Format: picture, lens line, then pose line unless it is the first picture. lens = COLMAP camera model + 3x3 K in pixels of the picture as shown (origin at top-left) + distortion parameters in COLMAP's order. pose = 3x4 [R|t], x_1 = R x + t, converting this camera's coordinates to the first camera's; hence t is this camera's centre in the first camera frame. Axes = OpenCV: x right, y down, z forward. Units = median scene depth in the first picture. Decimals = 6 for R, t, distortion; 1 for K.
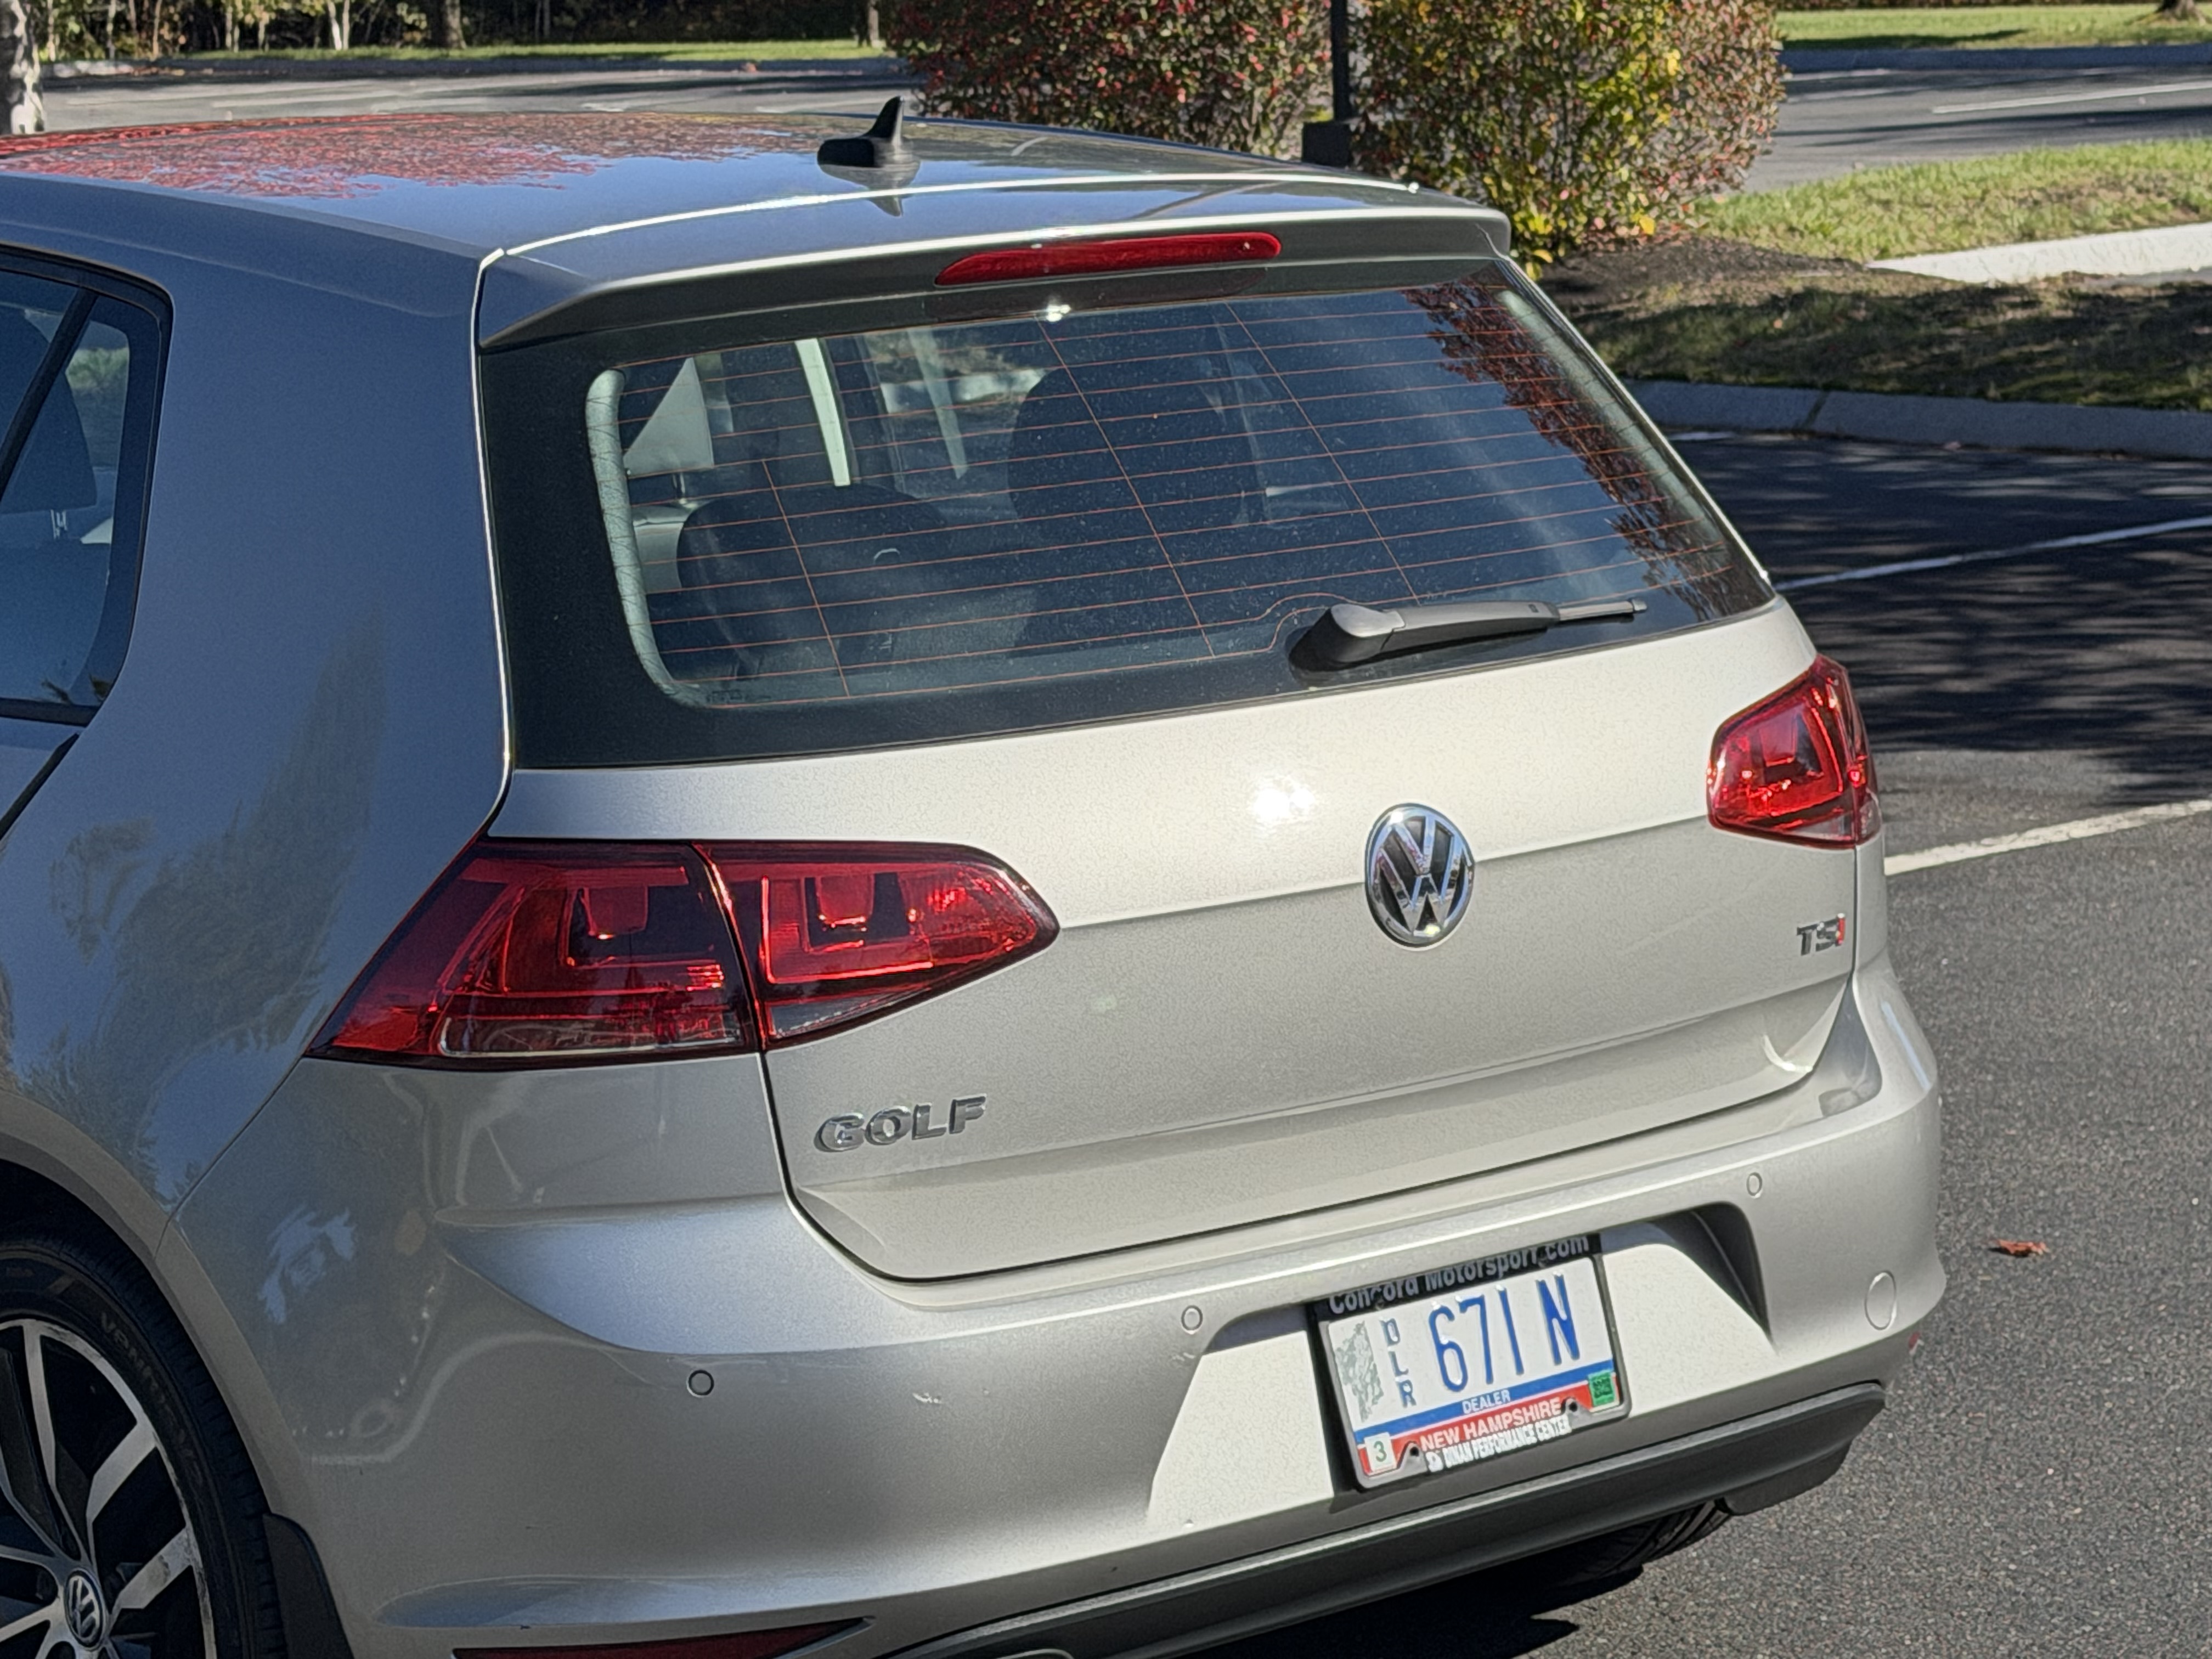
lens RADIAL K [[5591.3, 0, 1109.3], [0, 5591.3, 842.7], [0, 0, 1]] dist [0.199716, 0.000000]
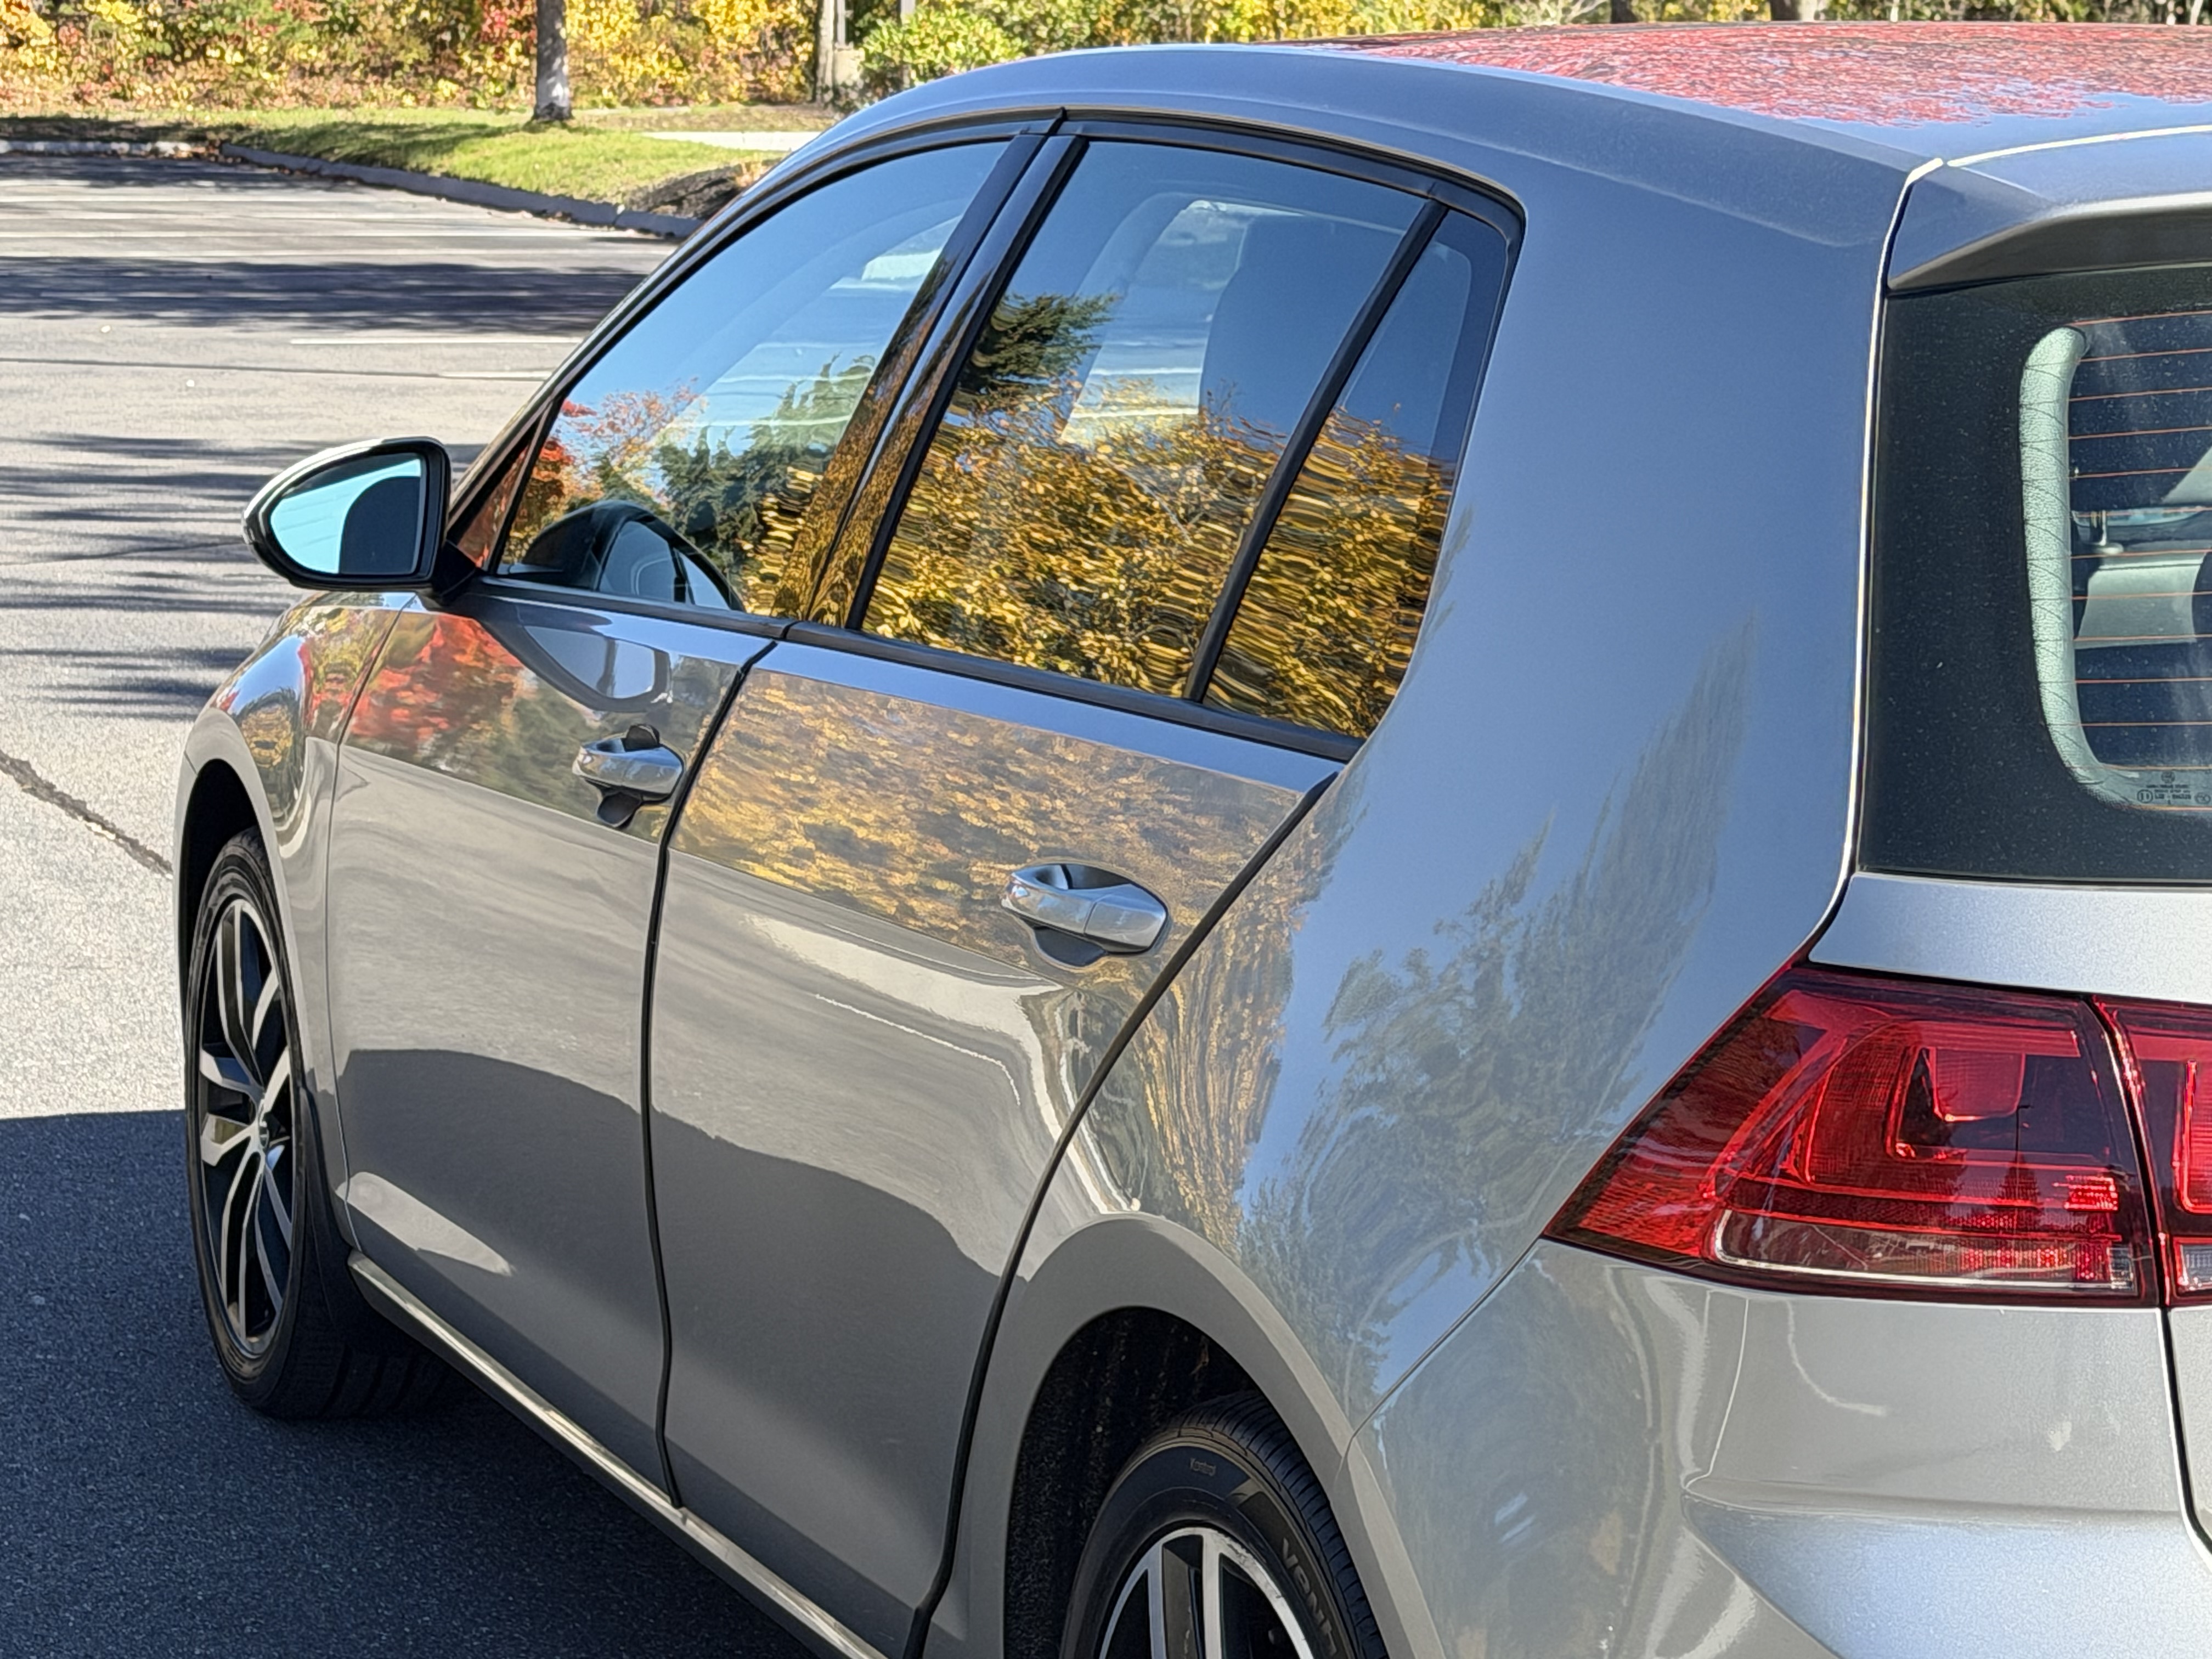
lens RADIAL K [[5591.3, 0, 1198.8], [0, 5591.3, 829.8], [0, 0, 1]] dist [0.199716, 0.000000]
pose [[0.952996, 0.085872, -0.290560, 0.020163], [-0.088746, 0.996049, 0.003300, -0.012504], [0.289696, 0.022641, 0.956851, 0.273059]]
